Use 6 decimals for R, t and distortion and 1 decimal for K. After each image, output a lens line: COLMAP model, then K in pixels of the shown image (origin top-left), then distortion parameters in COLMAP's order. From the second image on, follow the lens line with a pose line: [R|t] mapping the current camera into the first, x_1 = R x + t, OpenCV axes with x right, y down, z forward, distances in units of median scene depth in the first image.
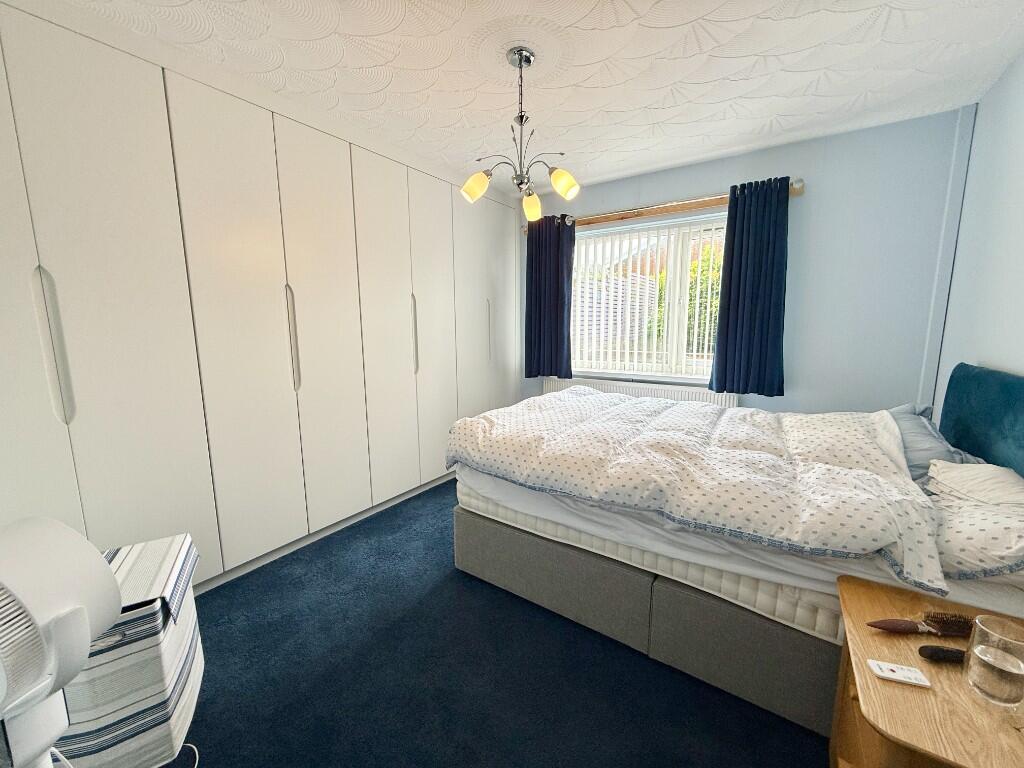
lens RADIAL K [[406.8, 0, 512.0], [0, 406.8, 384.0], [0, 0, 1]] dist [0.001166, -0.000073]
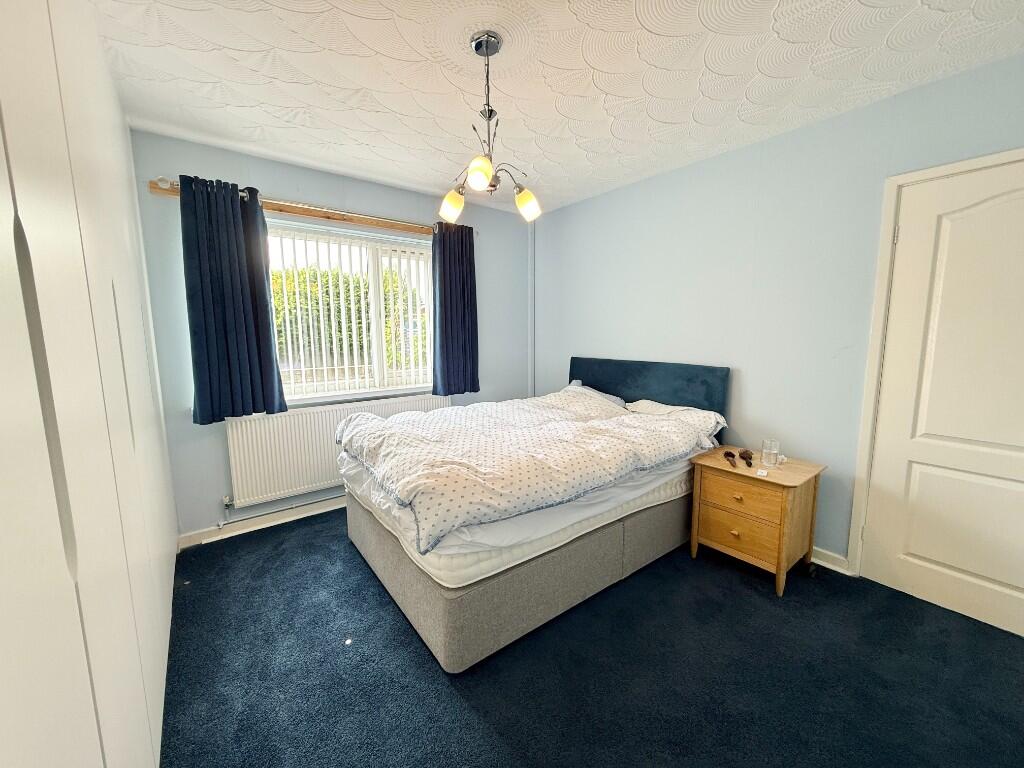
lens RADIAL K [[406.8, 0, 512.0], [0, 406.8, 384.0], [0, 0, 1]] dist [0.001166, -0.000073]
pose [[0.313691, -0.123541, 0.941454, -0.559588], [0.142979, 0.986340, 0.081791, -0.084956], [-0.938699, 0.108951, 0.327070, 0.460175]]
